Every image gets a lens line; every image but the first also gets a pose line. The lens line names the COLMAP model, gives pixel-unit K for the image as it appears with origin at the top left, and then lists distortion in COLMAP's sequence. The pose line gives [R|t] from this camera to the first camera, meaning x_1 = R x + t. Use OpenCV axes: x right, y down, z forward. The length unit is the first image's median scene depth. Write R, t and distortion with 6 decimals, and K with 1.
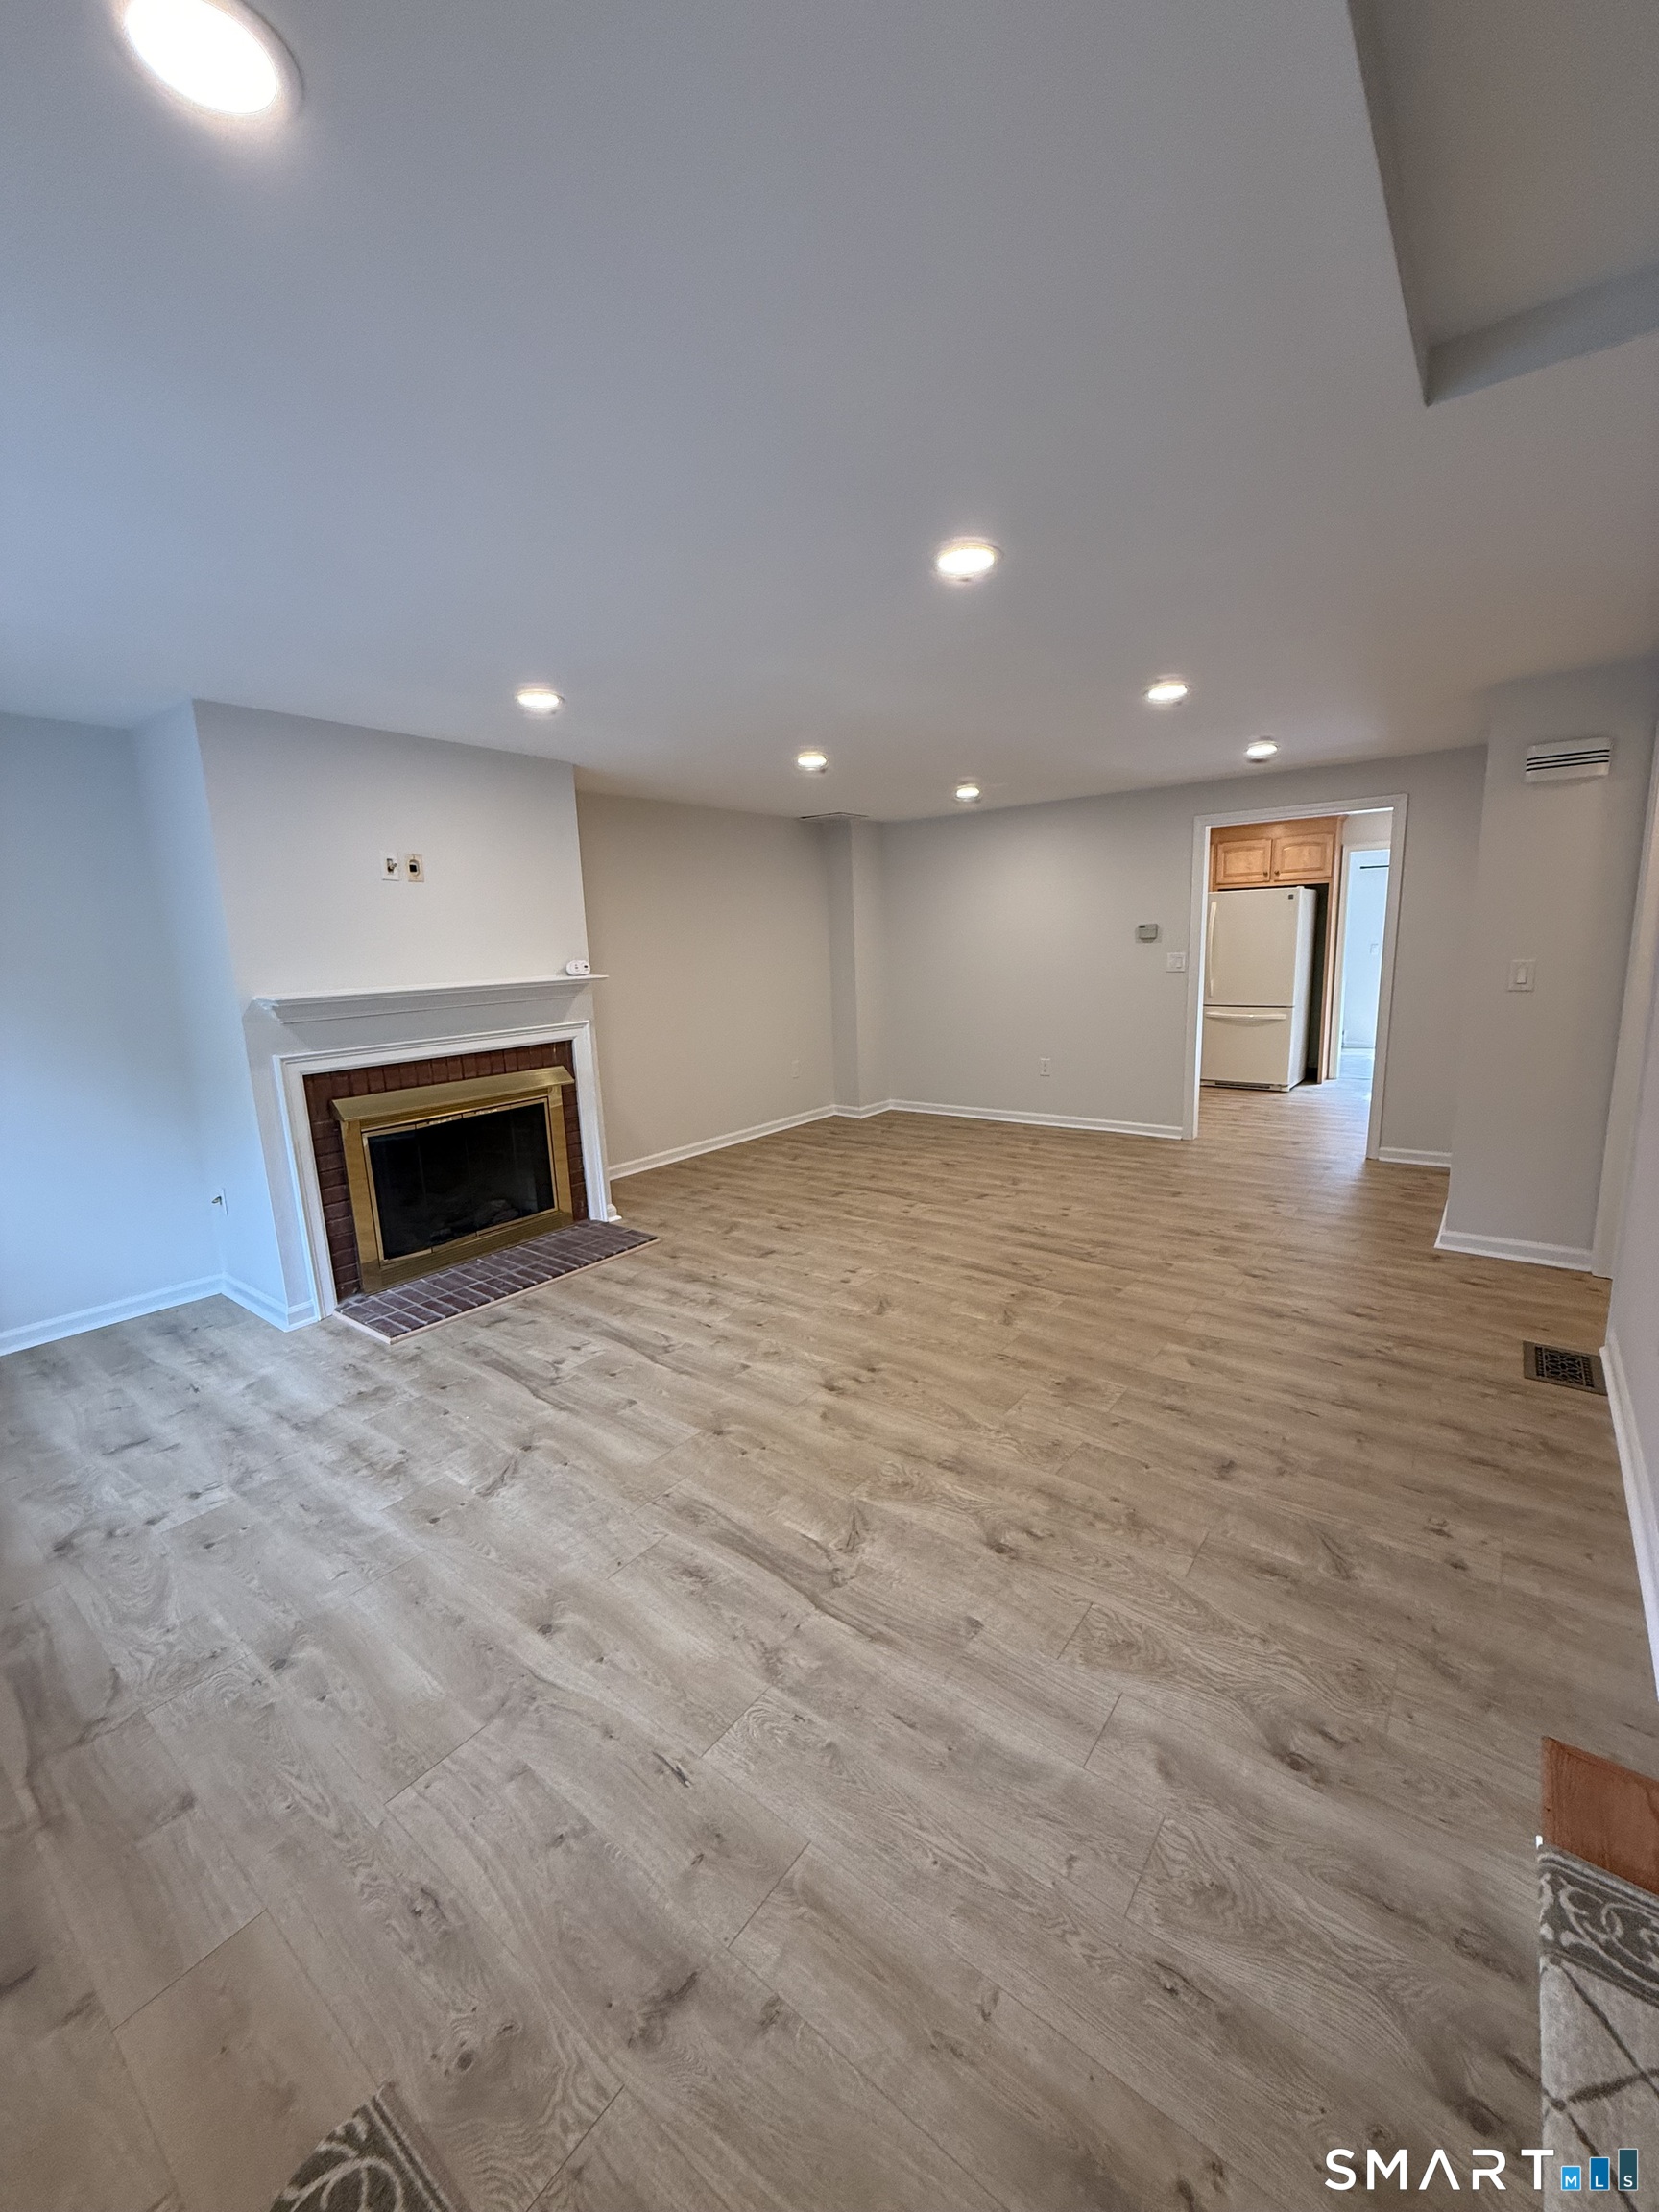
lens RADIAL K [[881.2, 0, 830.8], [0, 881.2, 1103.5], [0, 0, 1]] dist [-0.000474, 0.000061]
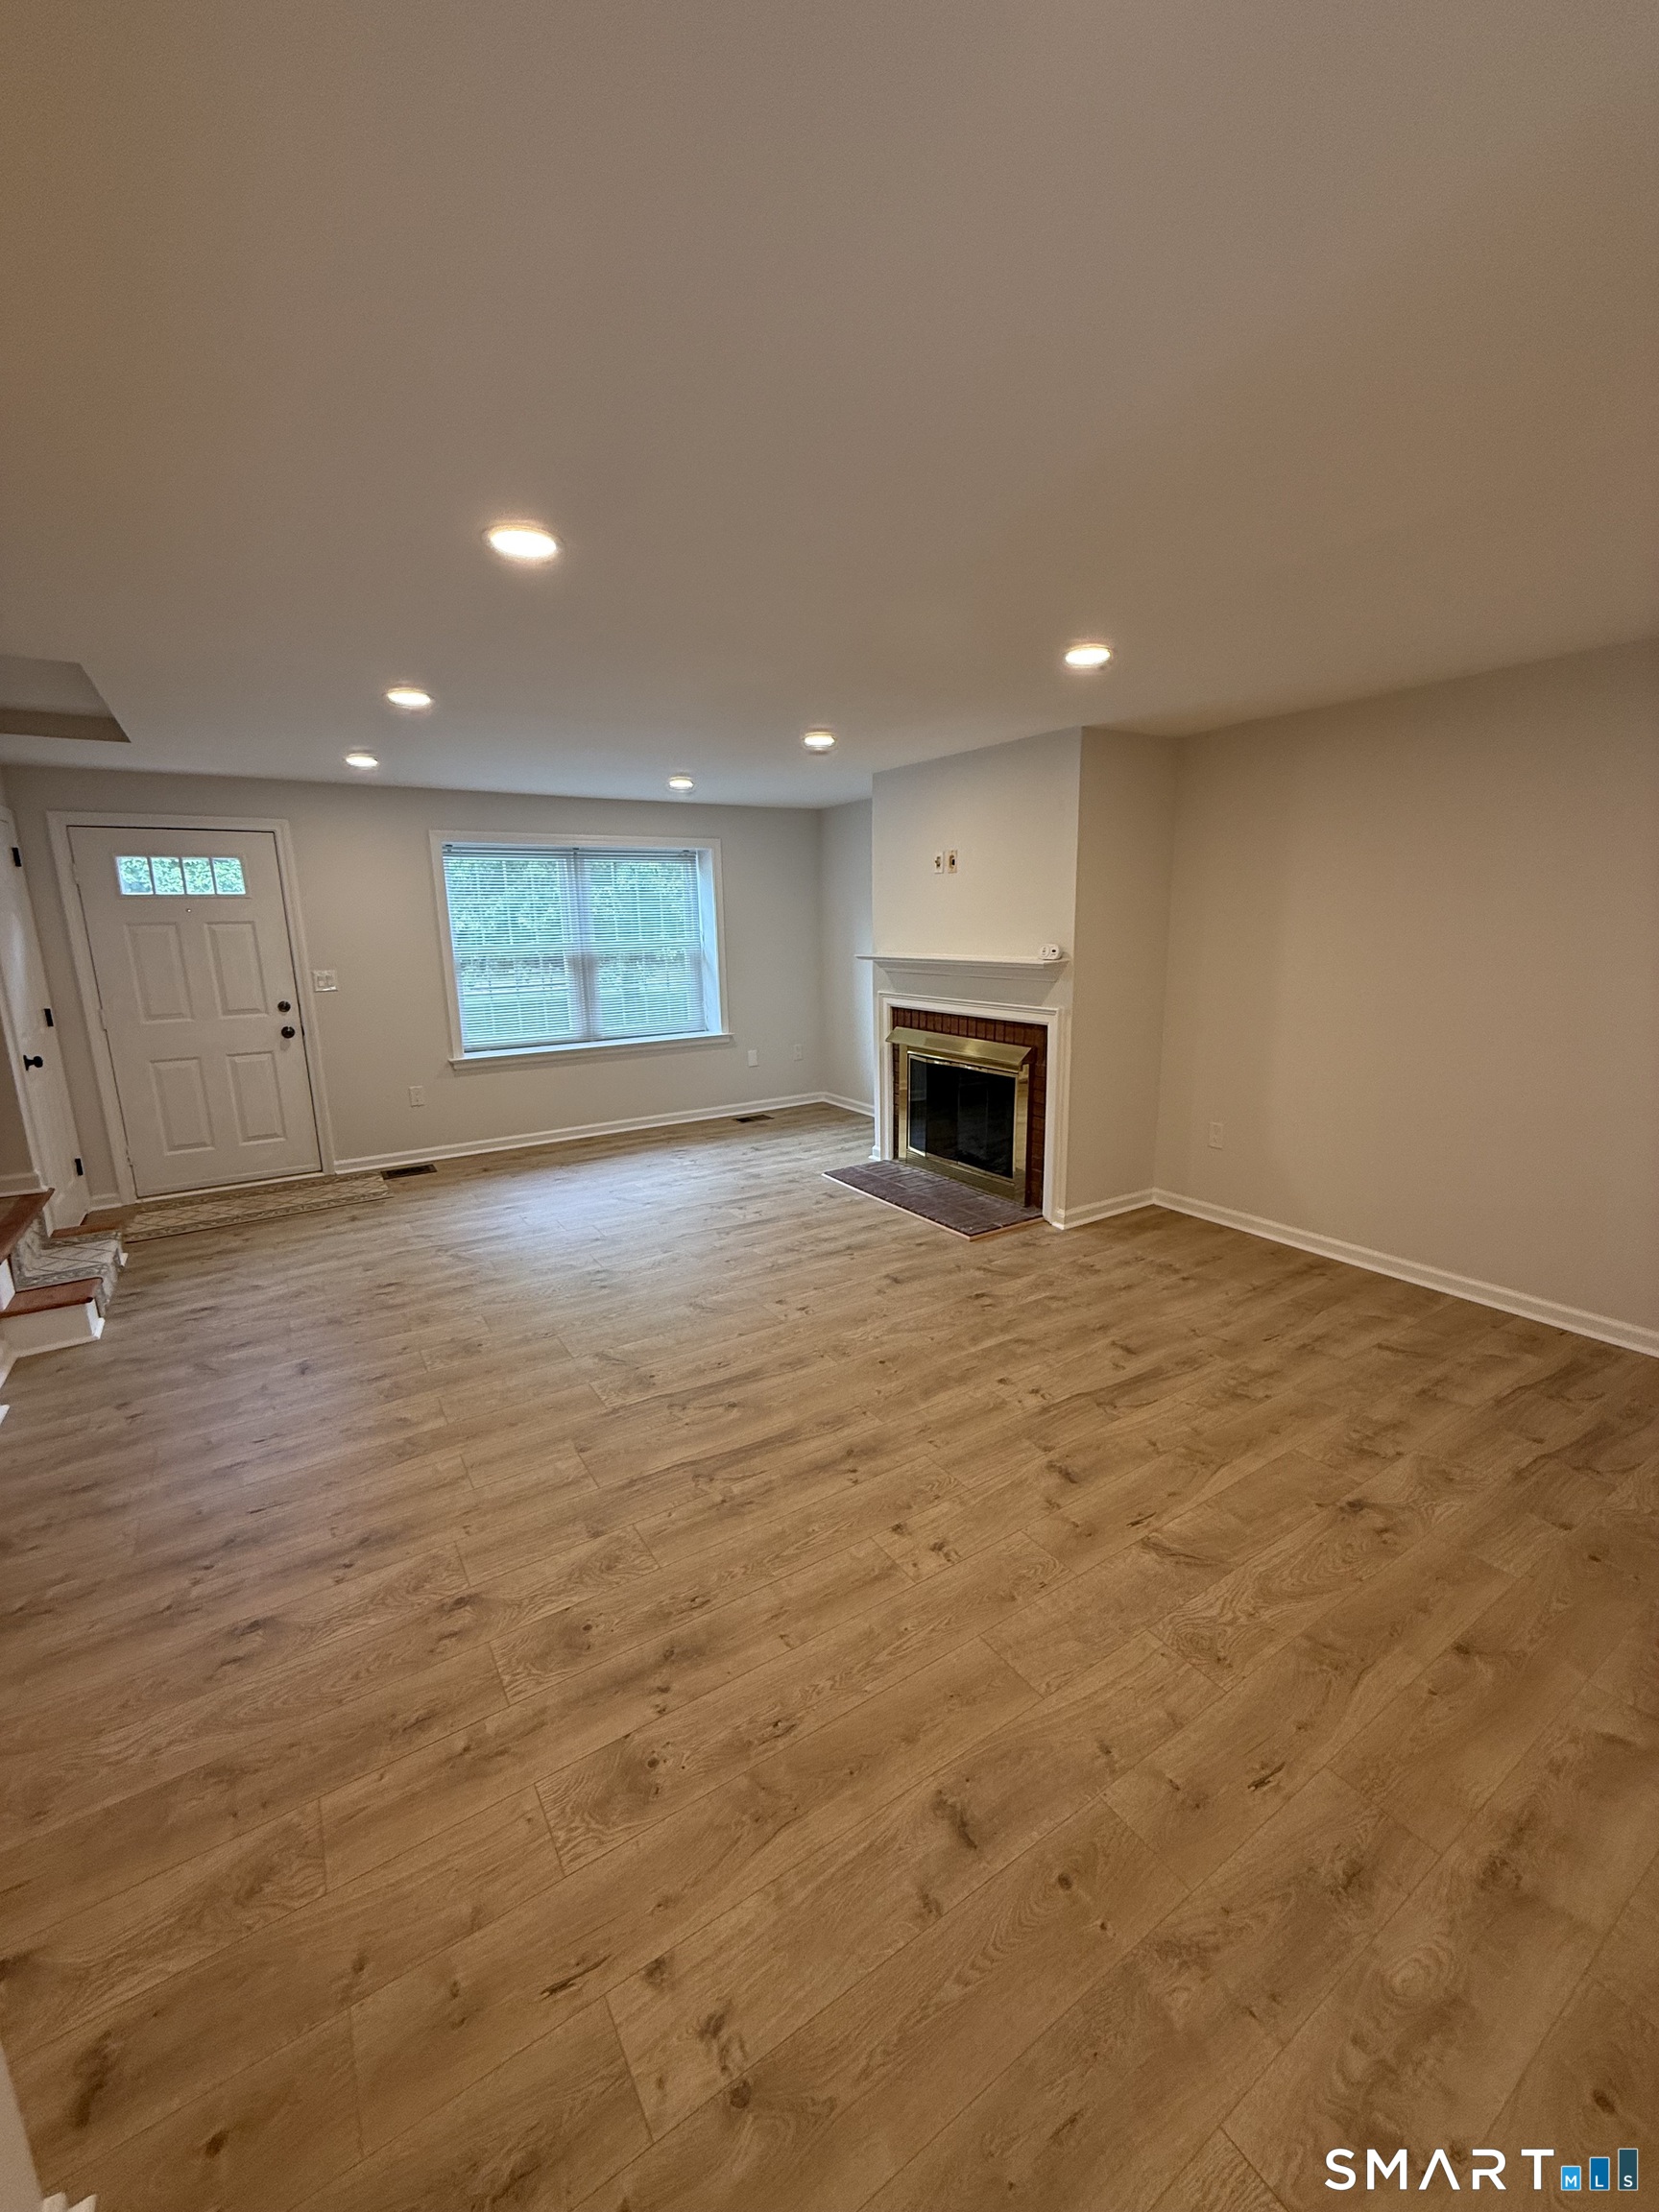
lens RADIAL K [[881.2, 0, 830.8], [0, 881.2, 1103.5], [0, 0, 1]] dist [-0.000474, 0.000061]
pose [[-0.336152, 0.234652, -0.912108, 0.830396], [-0.143461, 0.944406, 0.295832, -0.294510], [0.930817, 0.230296, -0.283800, 1.297007]]
